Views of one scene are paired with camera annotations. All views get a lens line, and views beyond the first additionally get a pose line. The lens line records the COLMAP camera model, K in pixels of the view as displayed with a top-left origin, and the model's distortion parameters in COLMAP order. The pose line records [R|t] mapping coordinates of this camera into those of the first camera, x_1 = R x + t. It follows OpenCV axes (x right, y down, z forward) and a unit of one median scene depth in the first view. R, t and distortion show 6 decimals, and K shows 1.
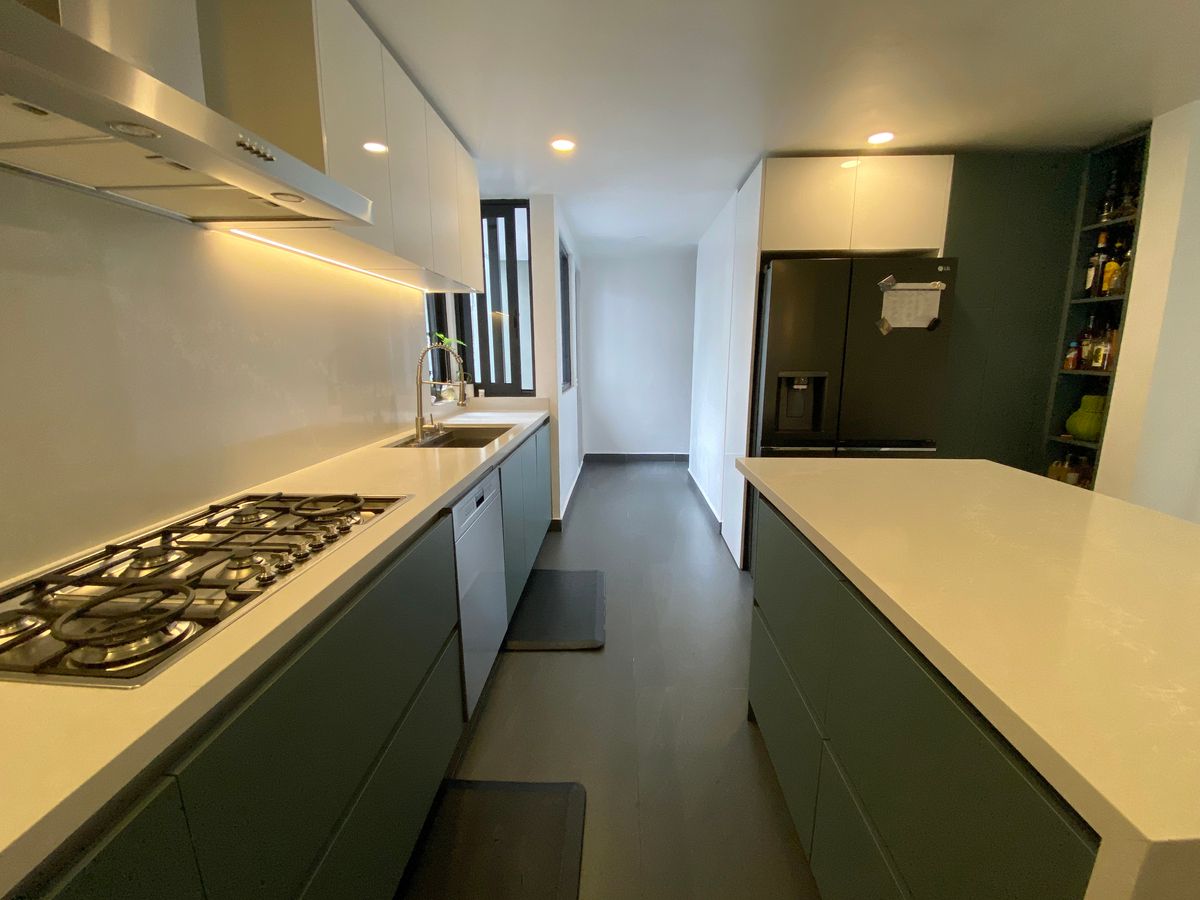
lens RADIAL K [[494.4, 0, 605.5], [0, 494.4, 451.3], [0, 0, 1]] dist [0.002091, -0.014149]
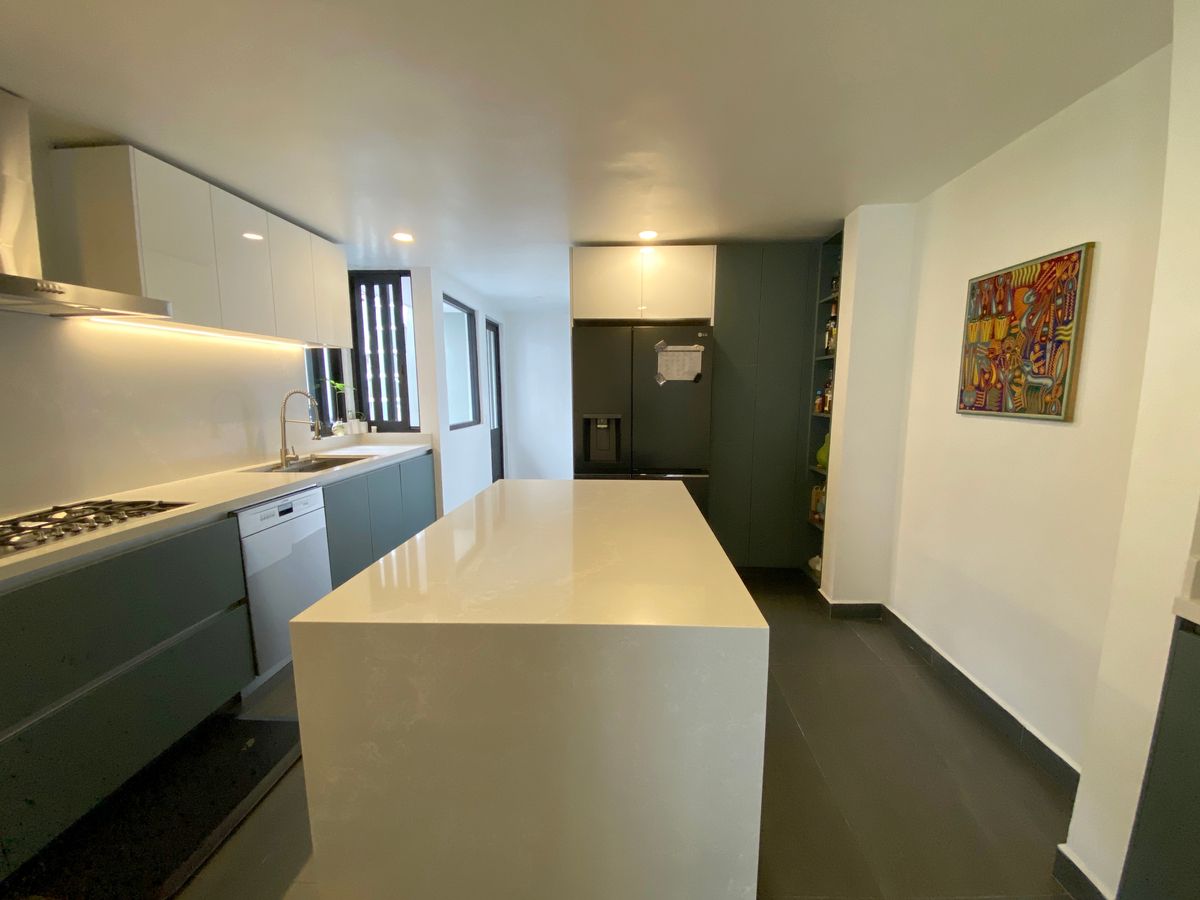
lens RADIAL K [[486.7, 0, 614.2], [0, 486.7, 464.2], [0, 0, 1]] dist [0.034032, -0.023860]
pose [[0.999881, 0.002765, 0.015202, 0.420447], [-0.002107, 0.999067, -0.043143, 0.020529], [-0.015307, 0.043106, 0.998953, -0.243075]]
